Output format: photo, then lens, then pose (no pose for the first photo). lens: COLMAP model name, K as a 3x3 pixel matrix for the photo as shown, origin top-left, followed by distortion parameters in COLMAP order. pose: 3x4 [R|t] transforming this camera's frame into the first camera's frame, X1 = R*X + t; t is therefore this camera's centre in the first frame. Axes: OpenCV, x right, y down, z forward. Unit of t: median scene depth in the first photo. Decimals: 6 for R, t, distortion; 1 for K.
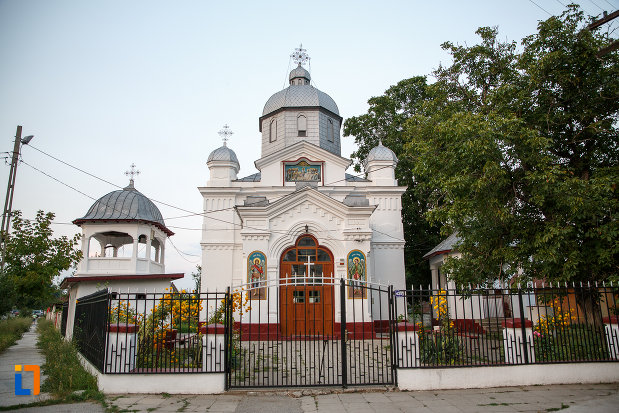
lens RADIAL K [[426.8, 0, 309.5], [0, 426.8, 206.5], [0, 0, 1]] dist [-0.120364, 0.001723]
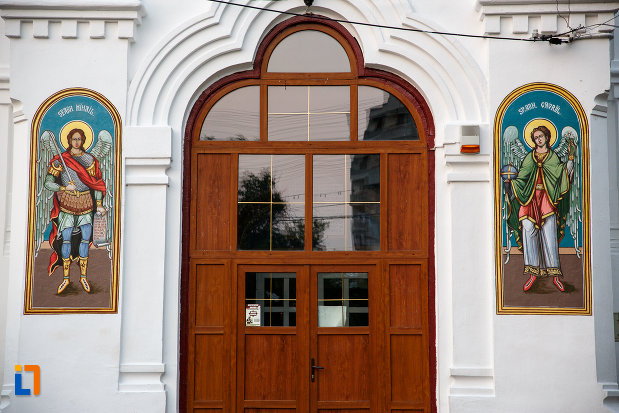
lens RADIAL K [[1177.3, 0, 309.5], [0, 1177.3, 206.5], [0, 0, 1]] dist [0.229118, 0.170742]
pose [[0.997412, 0.004210, -0.071775, 0.036478], [0.003721, 0.993924, 0.110008, 0.092520], [0.071802, -0.109990, 0.991336, 0.381341]]
